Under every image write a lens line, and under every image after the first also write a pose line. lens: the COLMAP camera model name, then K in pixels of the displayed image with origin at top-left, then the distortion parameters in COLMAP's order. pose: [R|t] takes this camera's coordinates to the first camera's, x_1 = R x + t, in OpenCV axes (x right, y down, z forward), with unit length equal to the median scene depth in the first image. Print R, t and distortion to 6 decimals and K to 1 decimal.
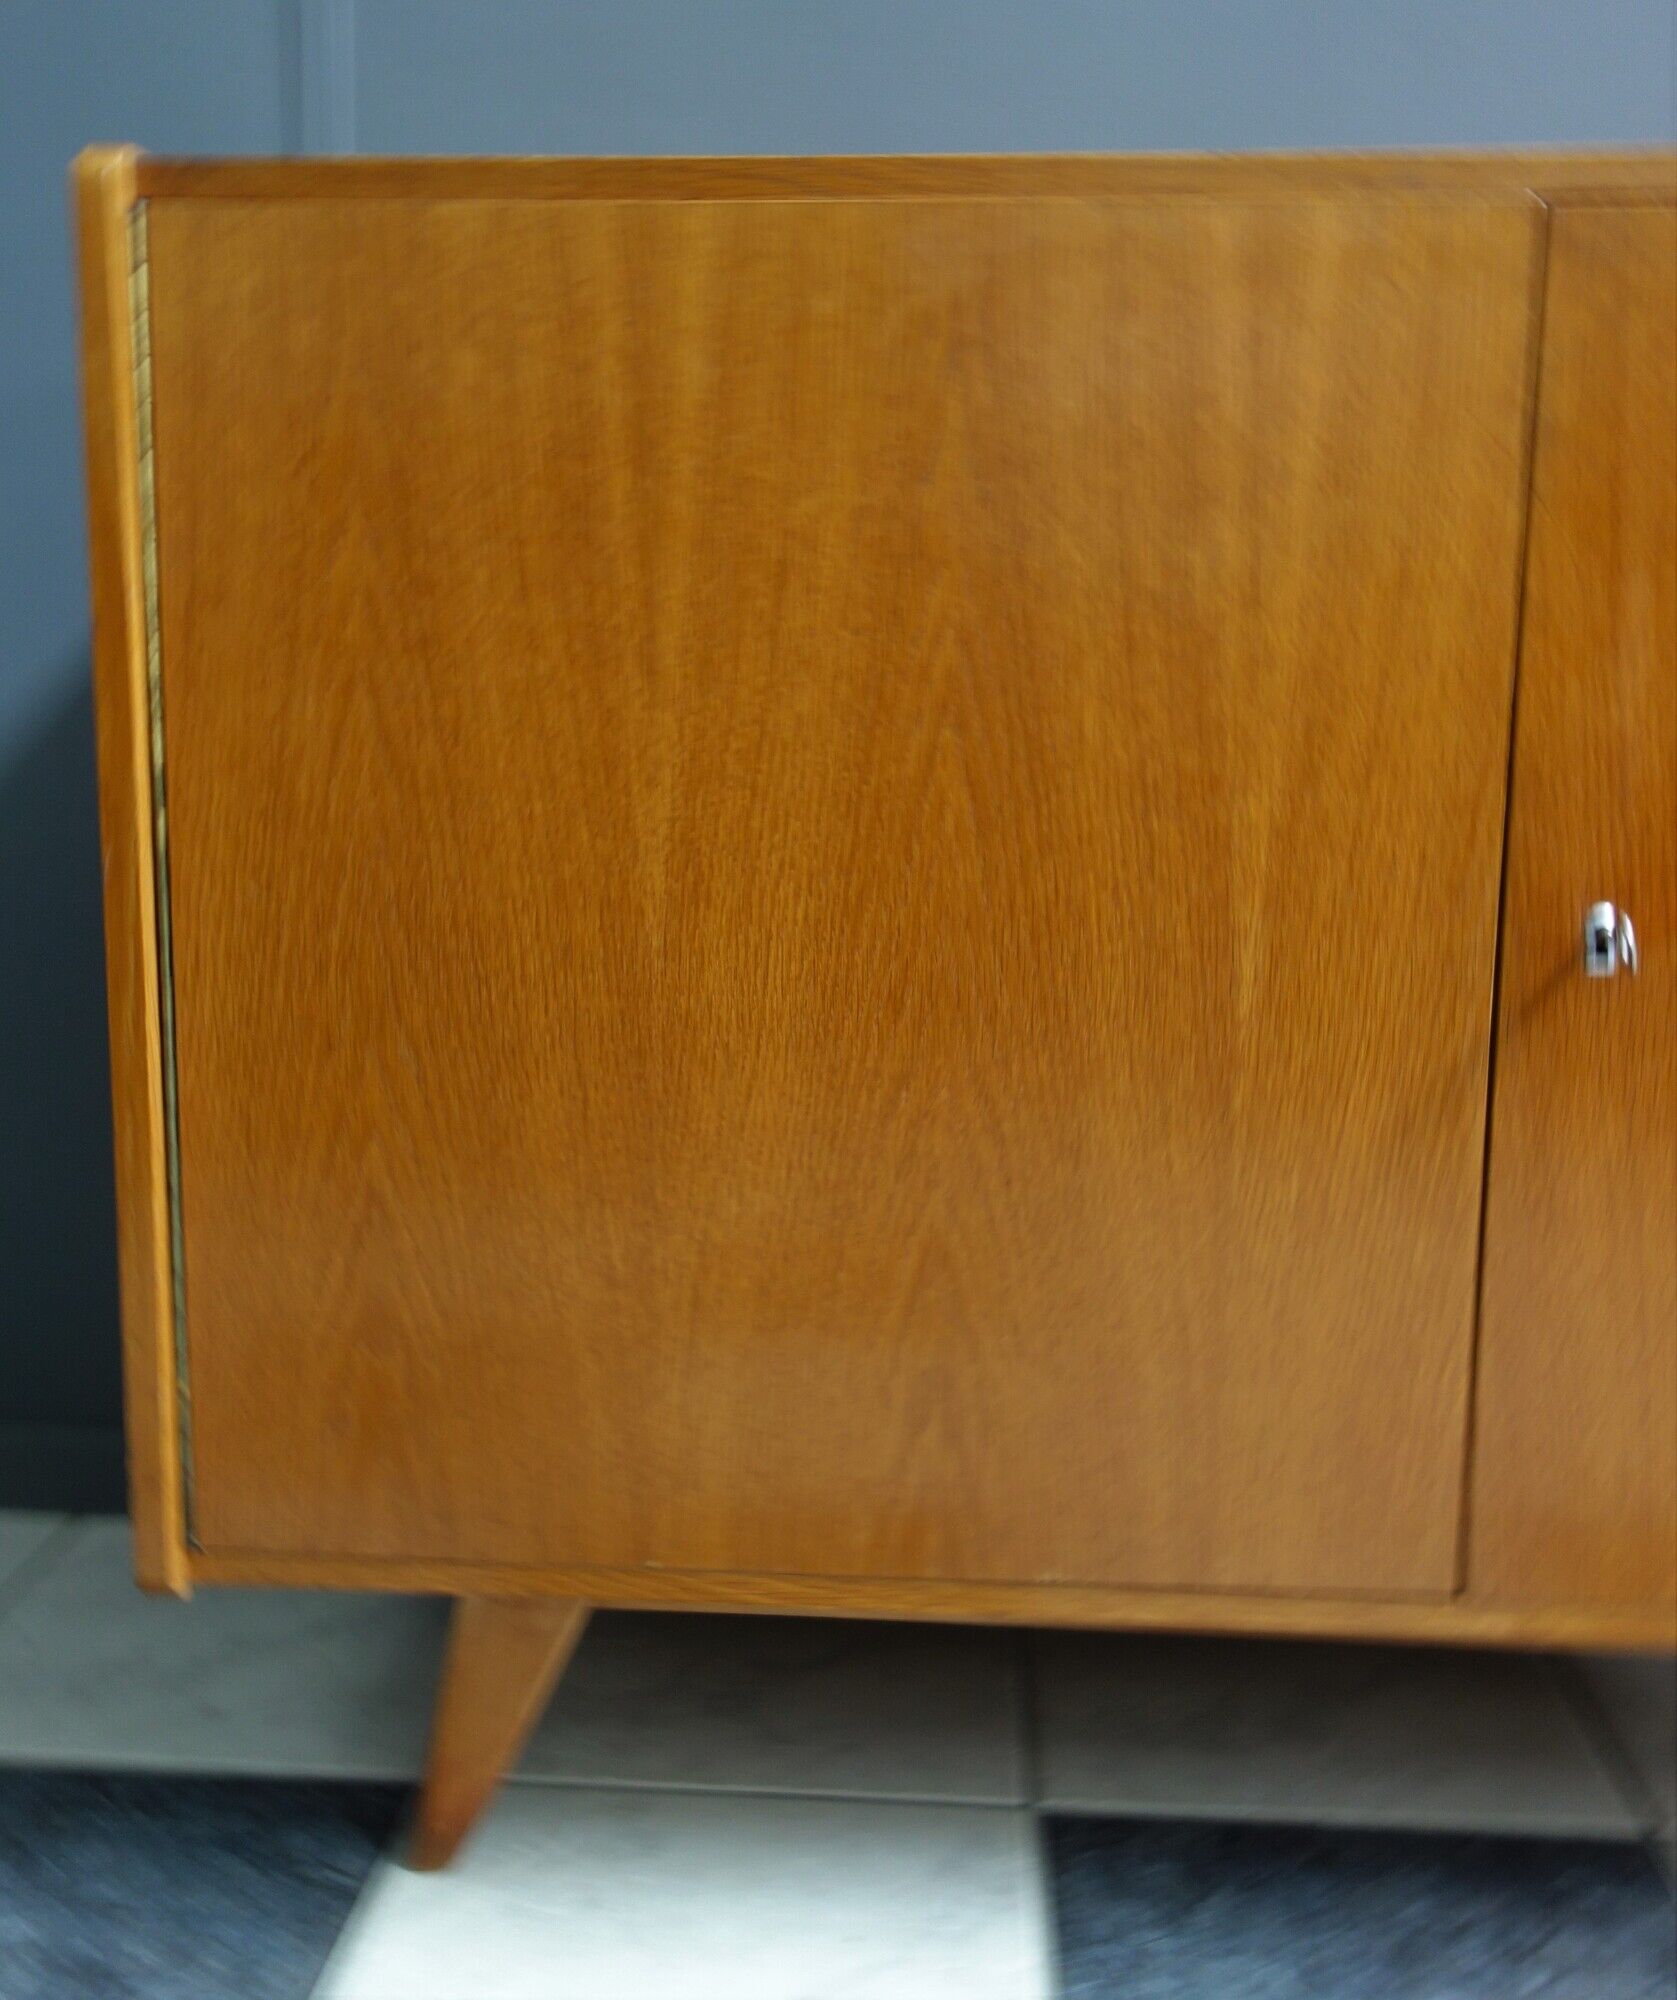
lens RADIAL K [[2070.6, 0, 843.4], [0, 2070.6, 927.0], [0, 0, 1]] dist [-0.008163, 0.000000]
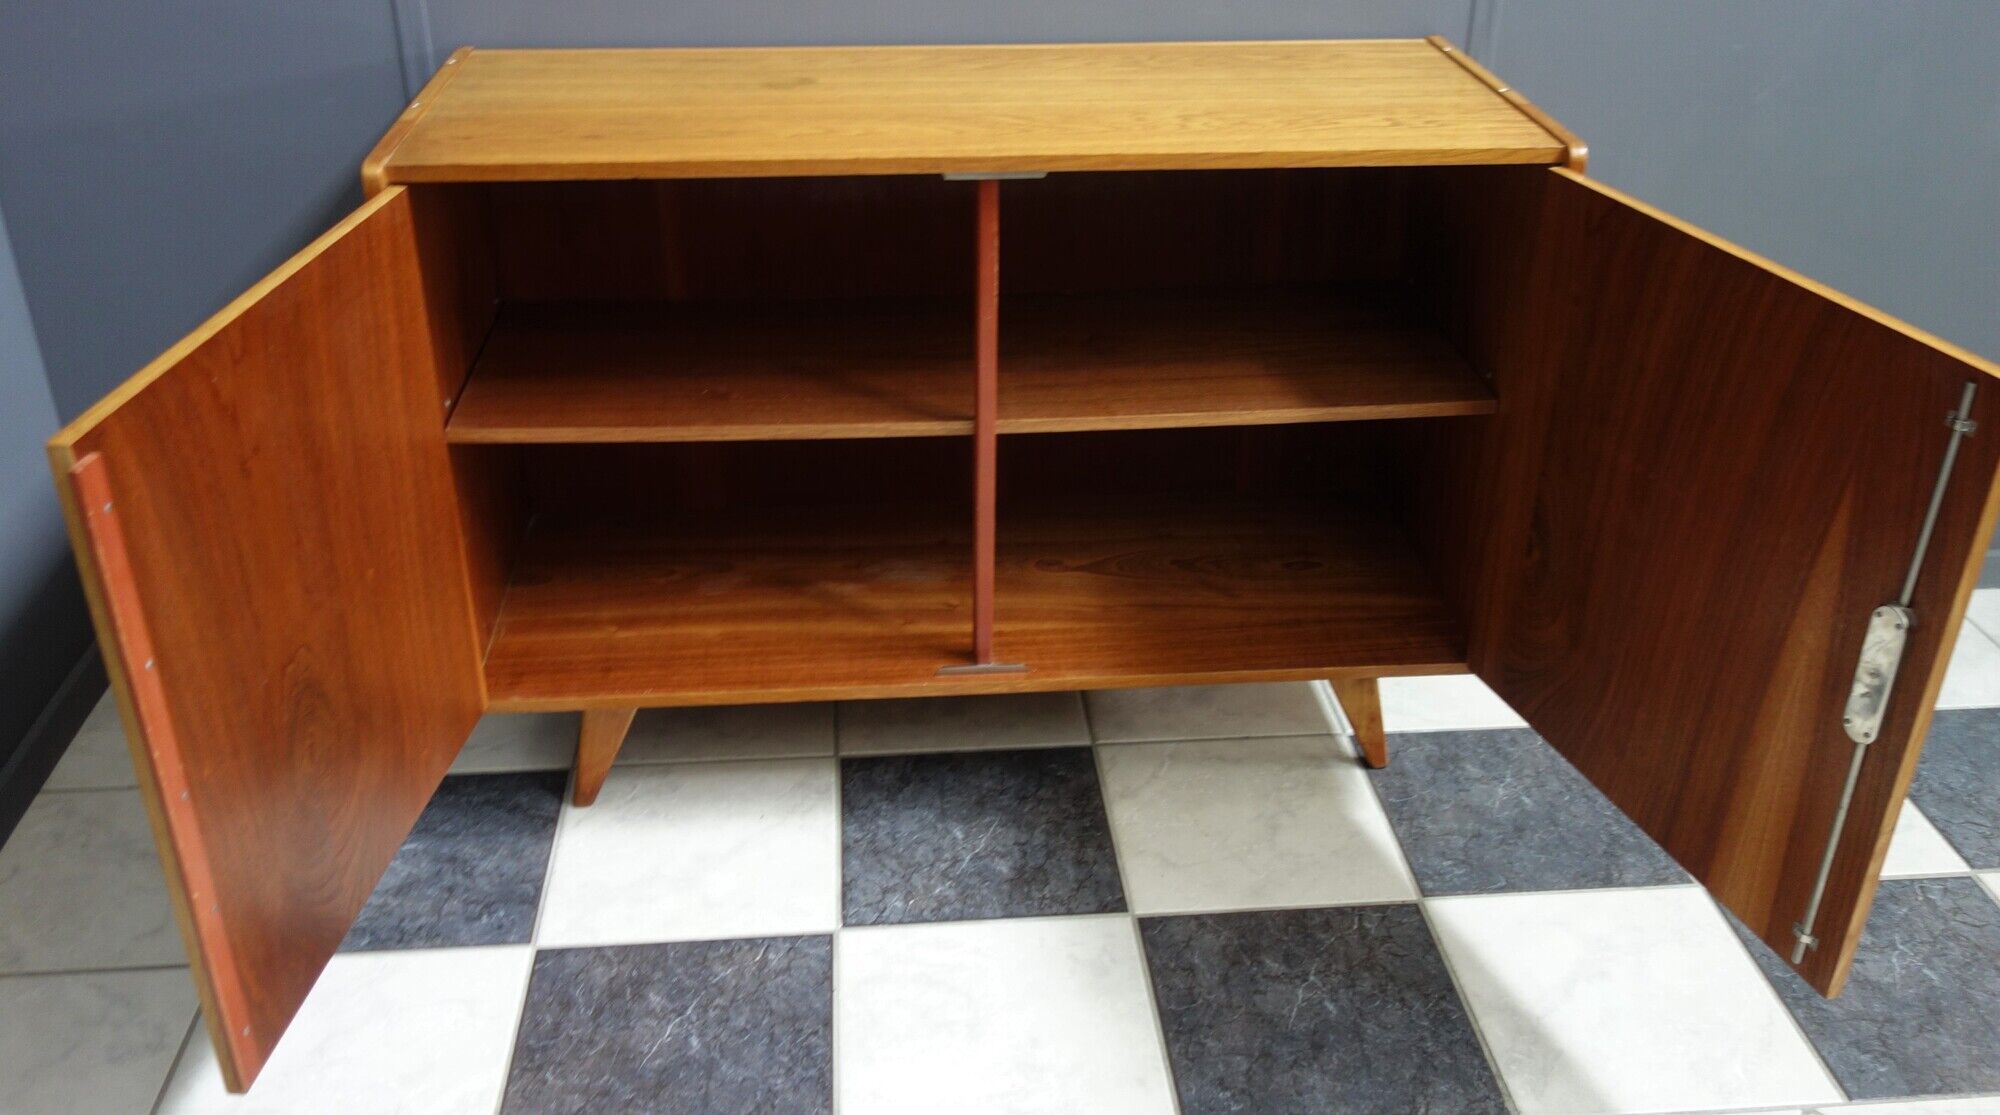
lens RADIAL K [[1689.5, 0, 1025.6], [0, 1689.5, 527.4], [0, 0, 1]] dist [-0.017473, 0.017218]
pose [[0.986748, -0.072469, 0.145180, 0.053771], [0.020437, 0.943108, 0.331858, -0.572374], [-0.160970, -0.324493, 0.932091, -0.940211]]
